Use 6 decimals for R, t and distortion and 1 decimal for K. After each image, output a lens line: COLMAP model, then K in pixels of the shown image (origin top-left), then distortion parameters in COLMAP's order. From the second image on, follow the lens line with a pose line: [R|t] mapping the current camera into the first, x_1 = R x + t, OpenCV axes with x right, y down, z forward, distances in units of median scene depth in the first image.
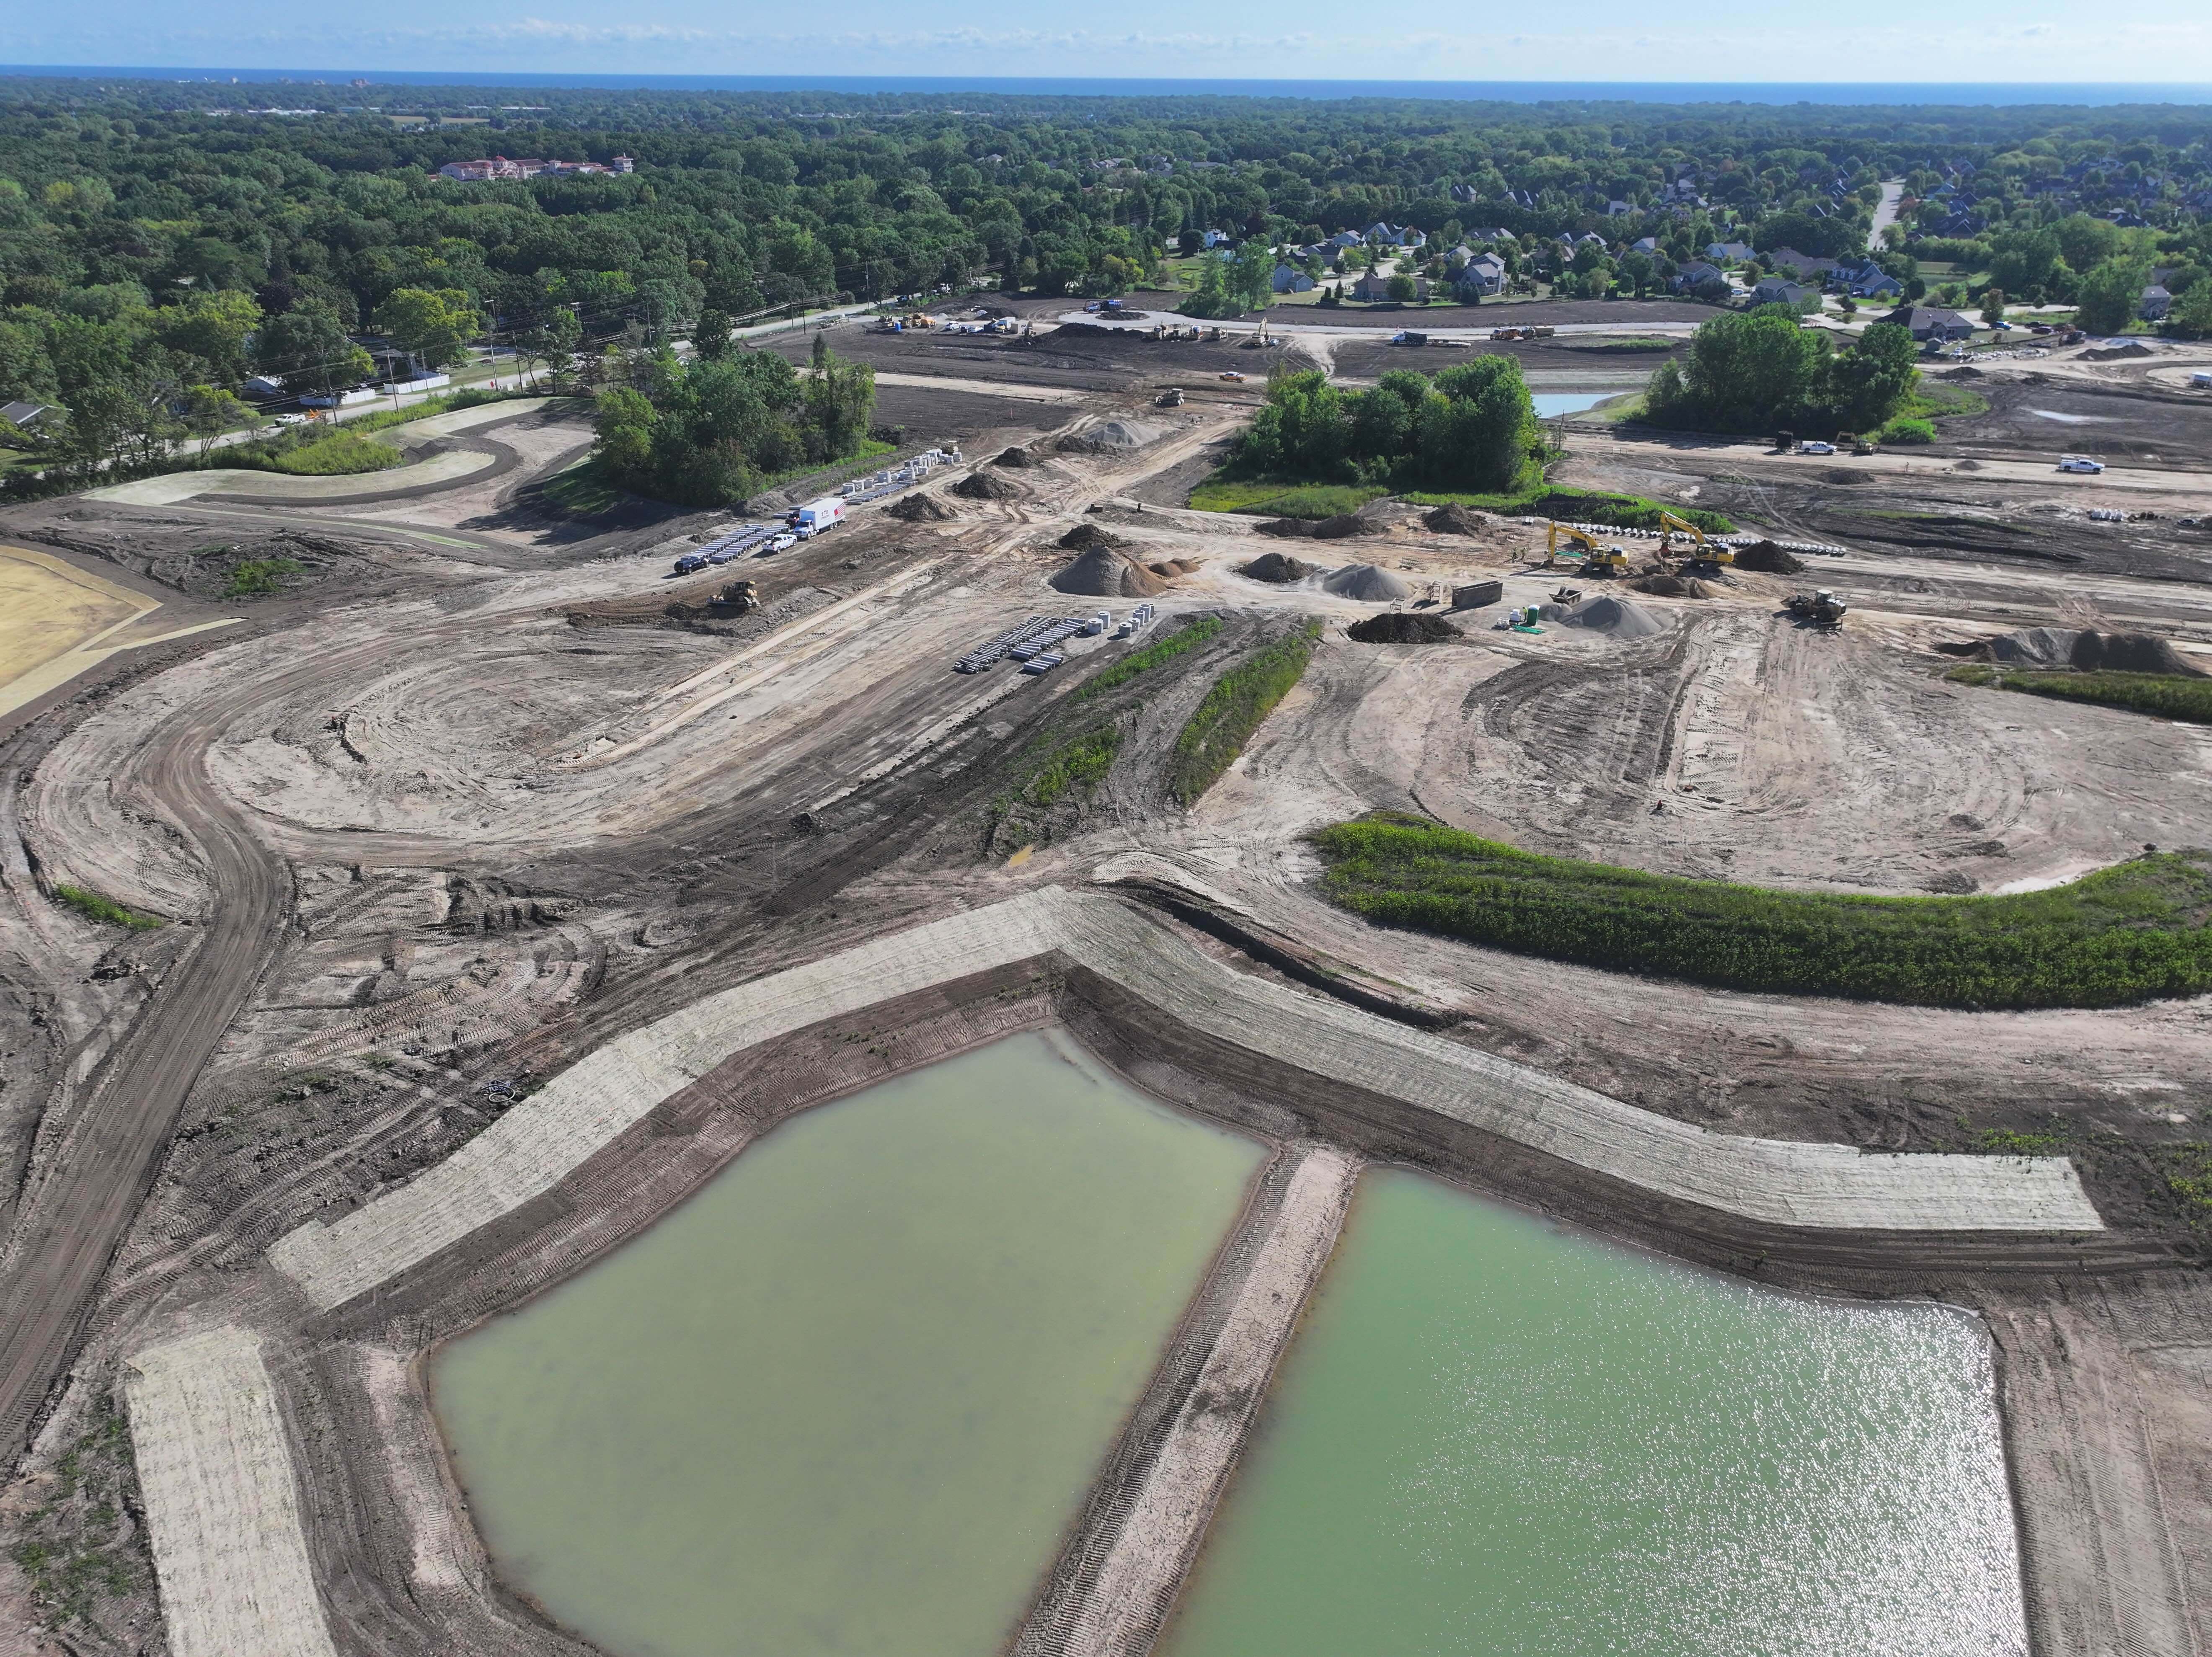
lens RADIAL K [[1534.9, 0, 1106.0], [0, 1534.9, 828.5], [0, 0, 1]] dist [0.009171, 0.003177]
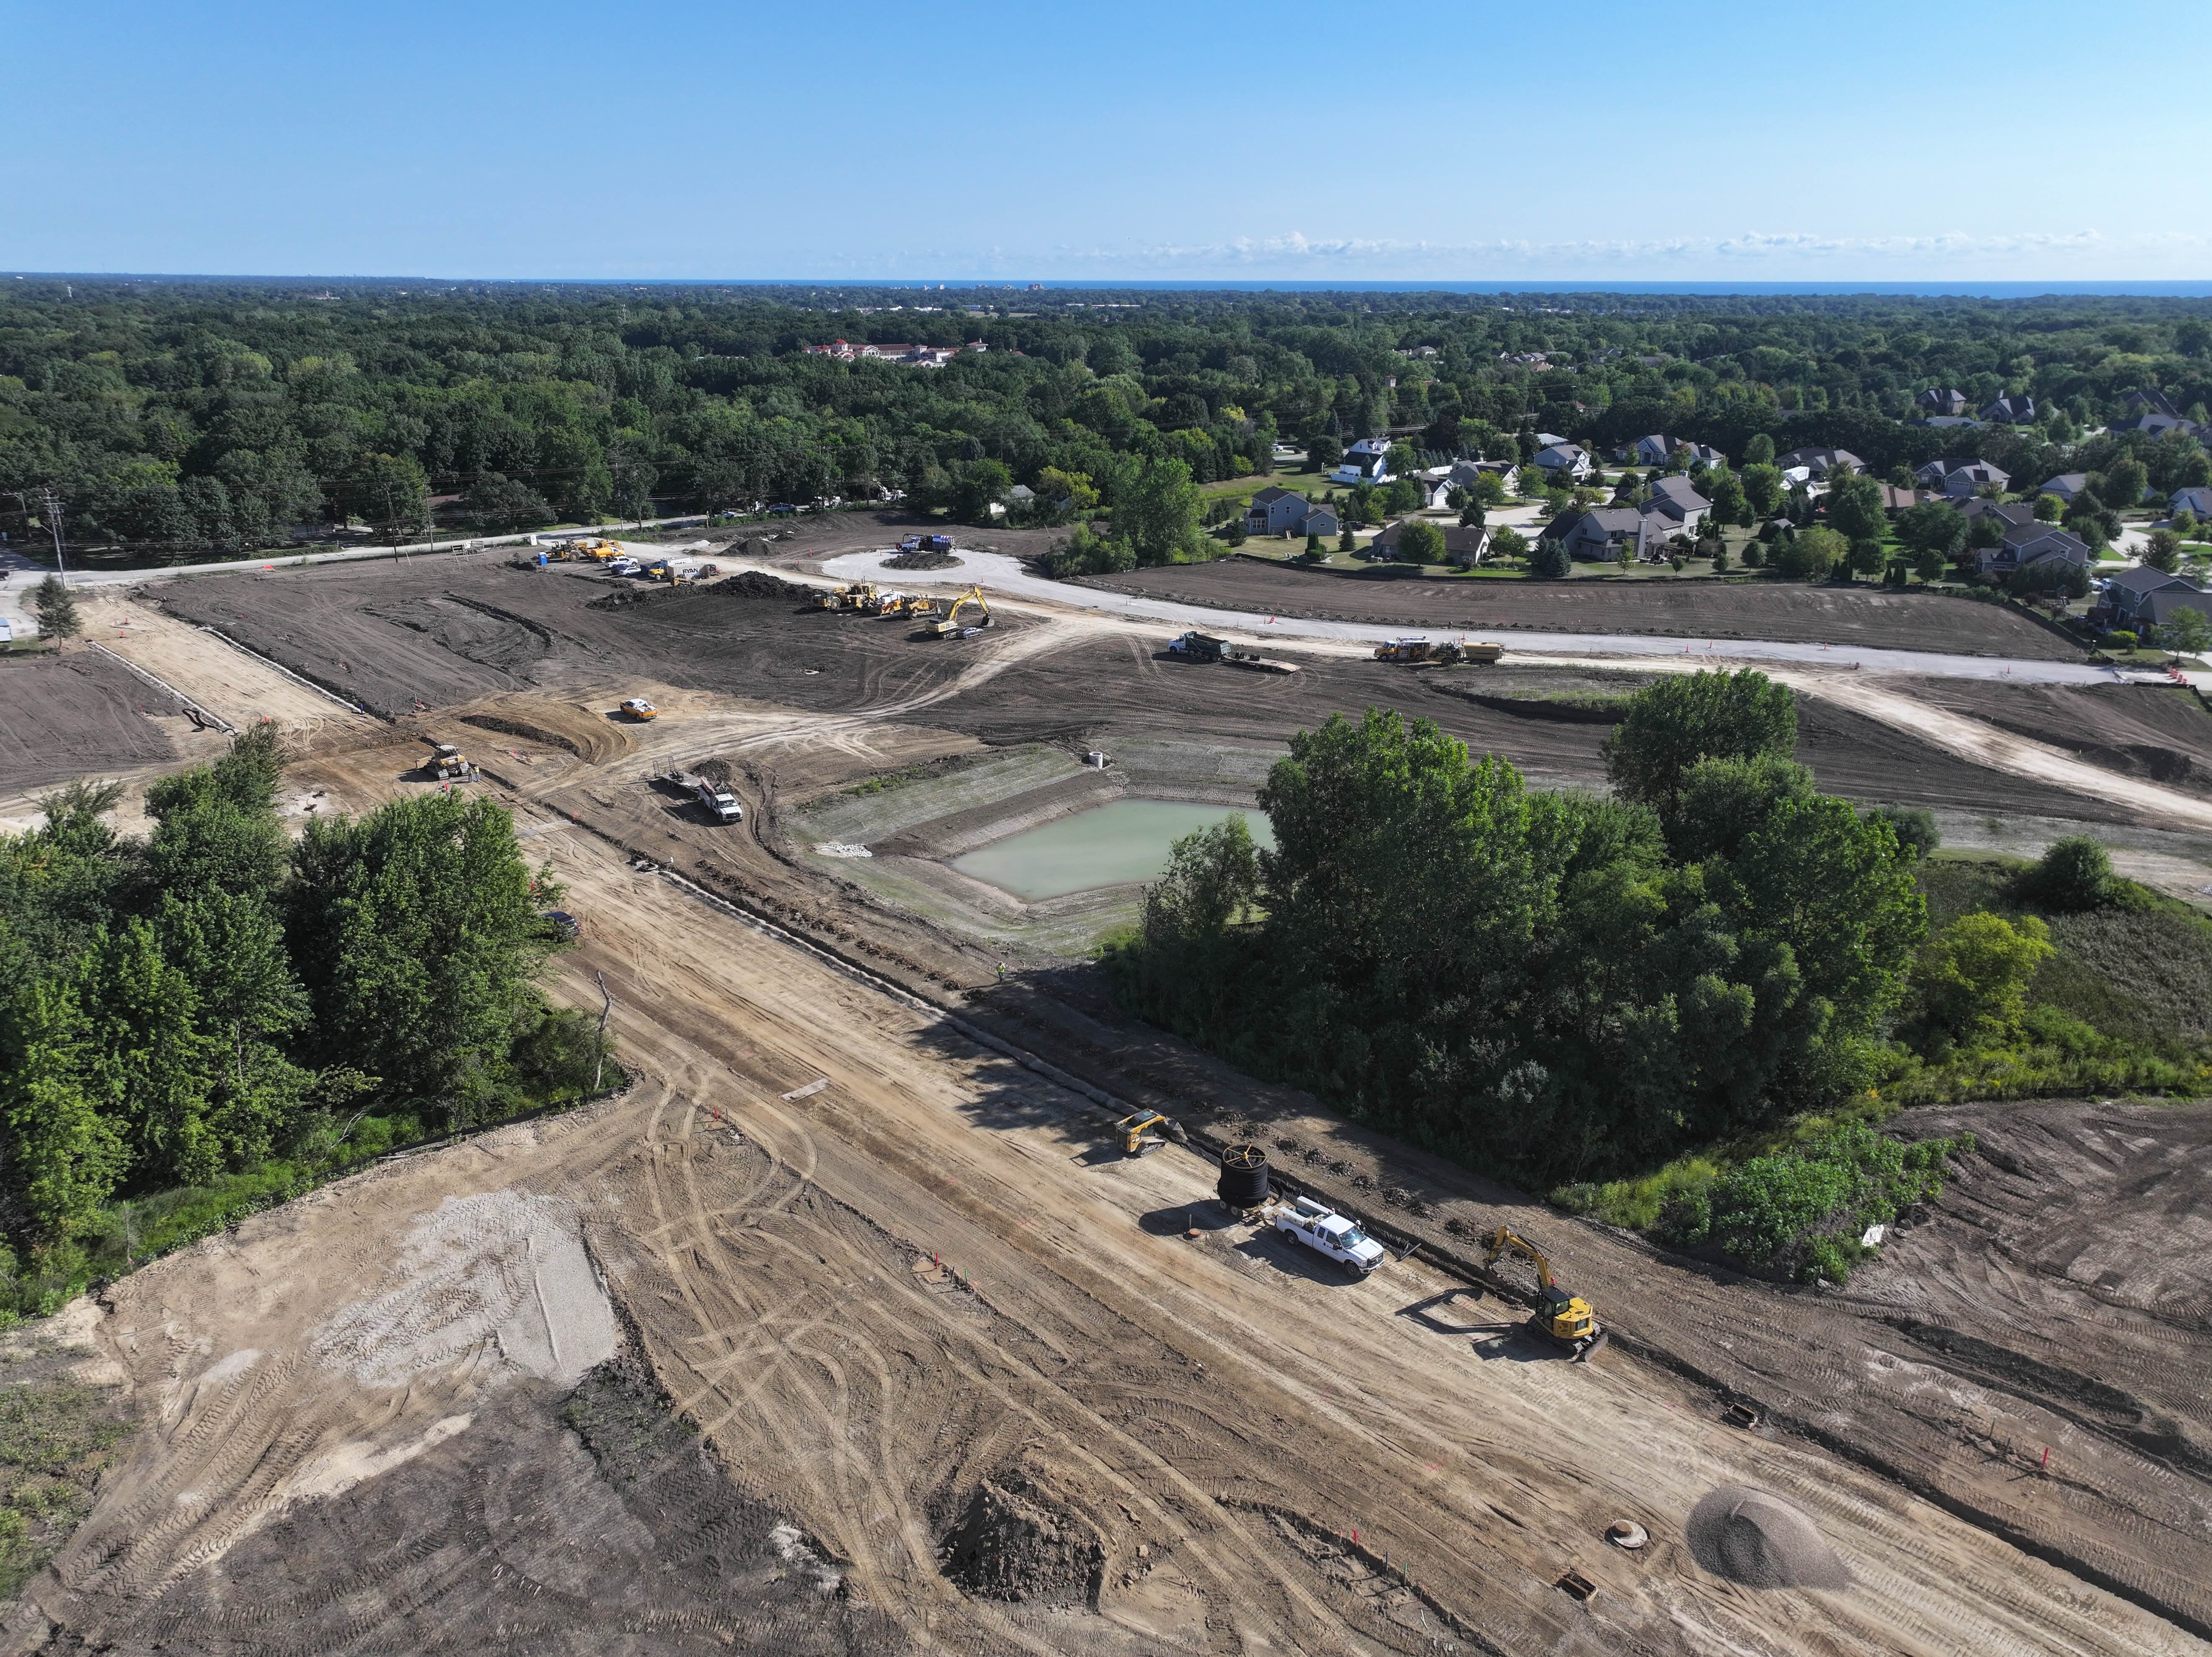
lens RADIAL K [[1534.9, 0, 1106.0], [0, 1534.9, 828.5], [0, 0, 1]] dist [0.009171, 0.003177]
pose [[0.919737, 0.125986, -0.371769, 0.318721], [-0.167857, 0.982365, -0.082364, -0.178558], [0.354836, 0.138157, 0.924664, 0.436243]]
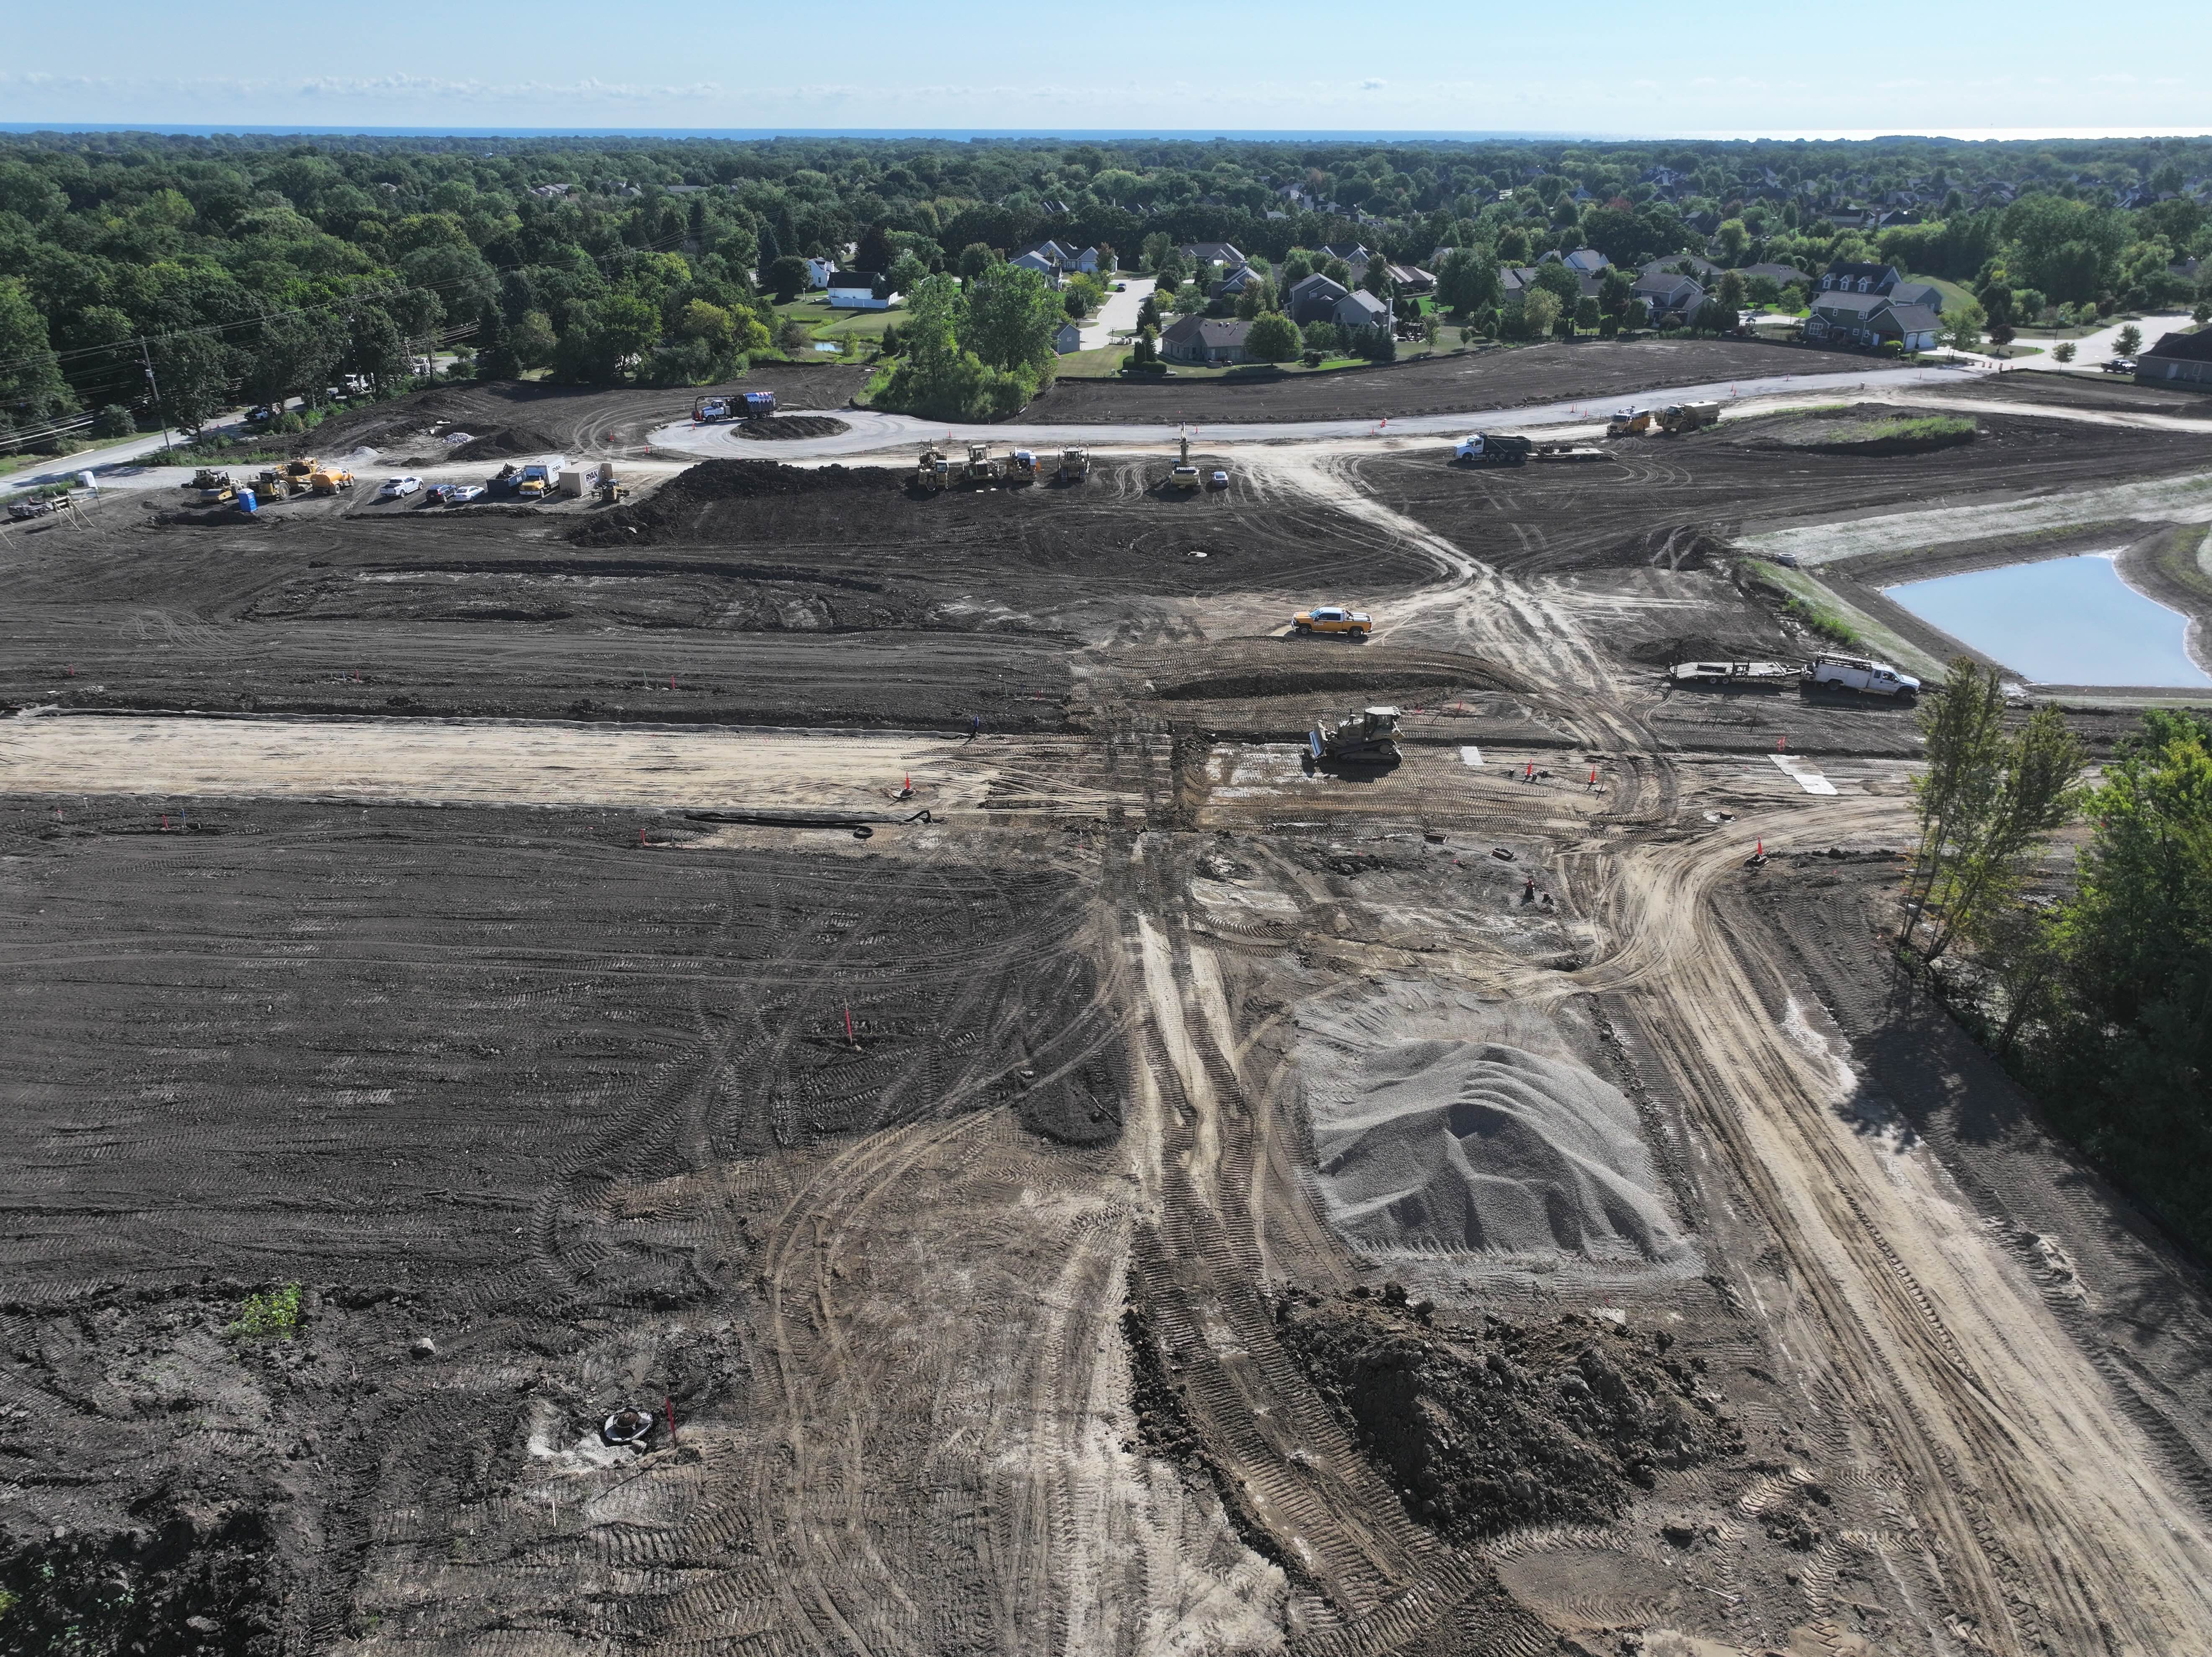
lens RADIAL K [[1534.9, 0, 1106.0], [0, 1534.9, 828.5], [0, 0, 1]] dist [0.009171, 0.003177]
pose [[0.938890, -0.147133, 0.311187, -0.059595], [0.155235, 0.987877, -0.001284, -0.191740], [-0.307225, 0.049513, 0.950348, 0.518052]]
